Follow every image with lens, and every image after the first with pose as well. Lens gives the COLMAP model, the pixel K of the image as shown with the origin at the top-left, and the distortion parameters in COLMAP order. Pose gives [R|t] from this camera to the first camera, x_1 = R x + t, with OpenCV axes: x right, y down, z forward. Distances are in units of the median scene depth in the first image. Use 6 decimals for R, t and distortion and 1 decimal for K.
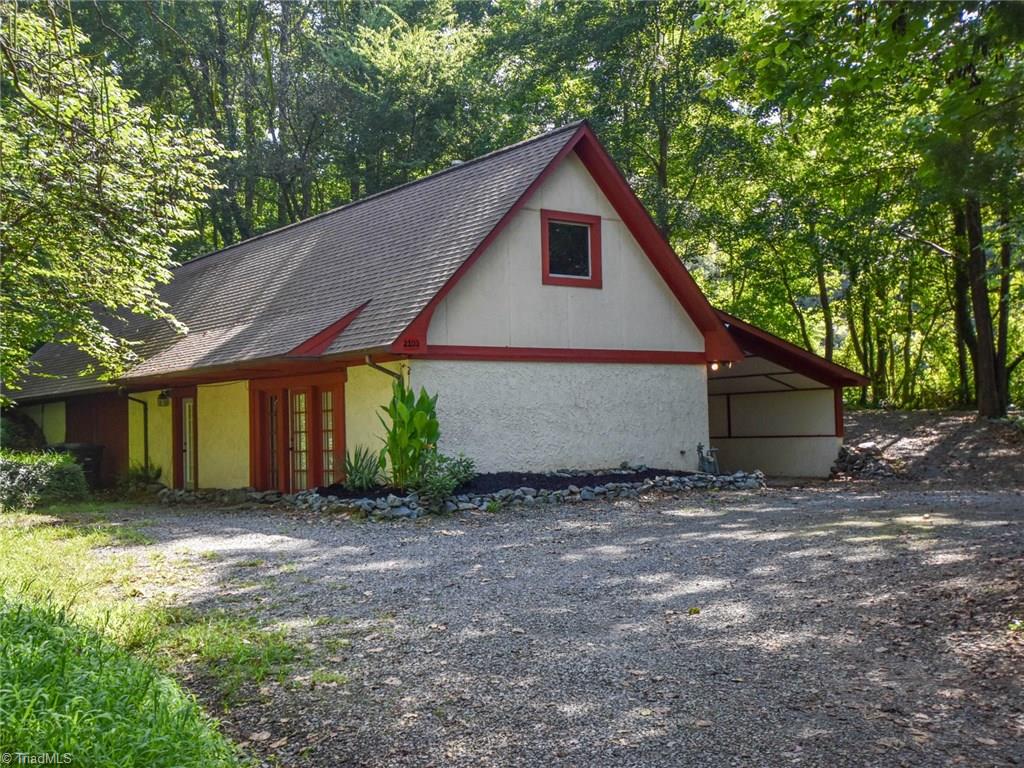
lens RADIAL K [[1076.2, 0, 511.5], [0, 1076.2, 384.4], [0, 0, 1]] dist [0.113839, 0.000000]
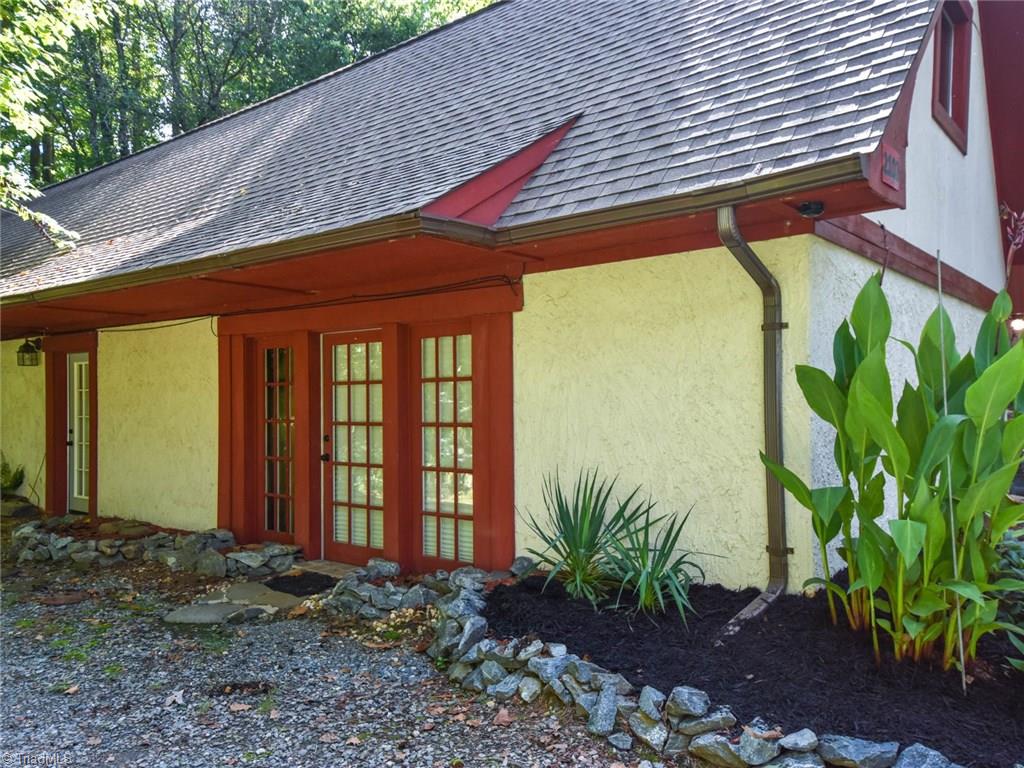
lens RADIAL K [[745.8, 0, 510.4], [0, 745.8, 386.9], [0, 0, 1]] dist [0.078833, 0.002040]
pose [[0.971493, 0.021921, 0.236054, -0.197012], [-0.027582, 0.999405, 0.020707, 0.018536], [-0.235460, -0.026628, 0.971519, 0.638372]]
